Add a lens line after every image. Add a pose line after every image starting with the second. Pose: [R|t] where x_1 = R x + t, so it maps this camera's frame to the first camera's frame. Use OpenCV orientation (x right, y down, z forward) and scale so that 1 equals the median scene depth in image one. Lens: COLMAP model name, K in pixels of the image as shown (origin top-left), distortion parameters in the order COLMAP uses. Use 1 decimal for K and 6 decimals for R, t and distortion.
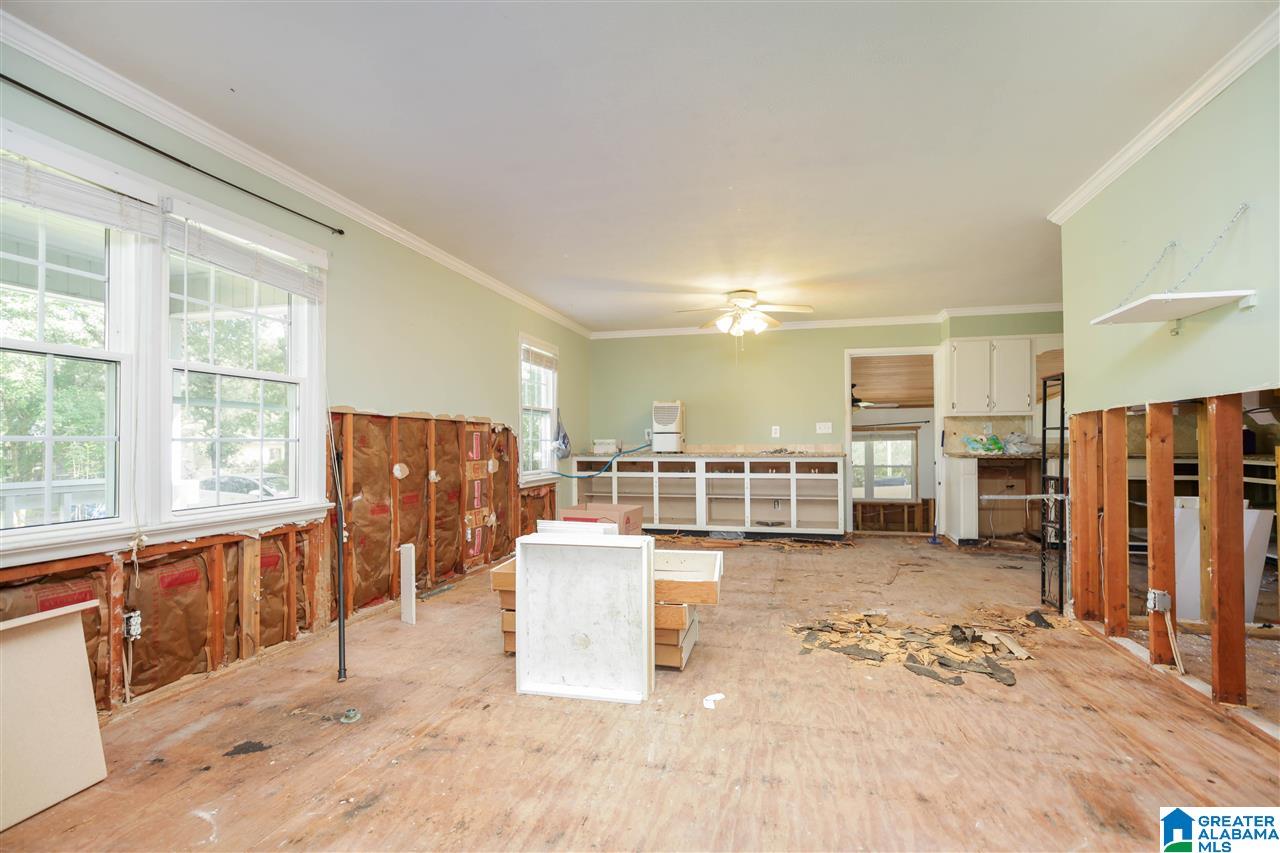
lens RADIAL K [[590.1, 0, 647.5], [0, 590.1, 433.9], [0, 0, 1]] dist [-0.001828, 0.008620]
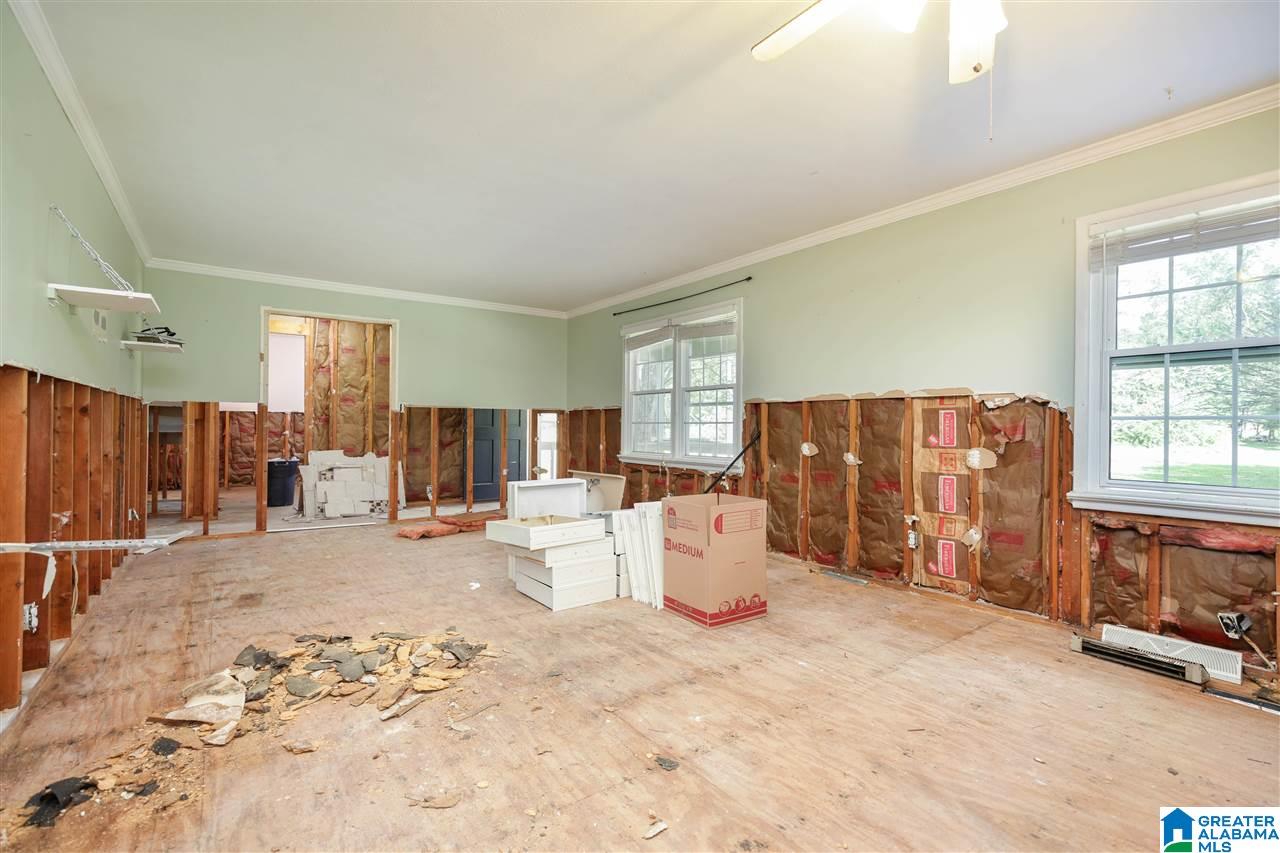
lens RADIAL K [[590.1, 0, 647.5], [0, 590.1, 433.9], [0, 0, 1]] dist [-0.001828, 0.008620]
pose [[-0.641634, 0.009954, -0.766947, 0.722821], [0.011137, 0.999931, 0.003660, 0.029127], [0.766930, -0.006193, -0.641700, 1.674738]]
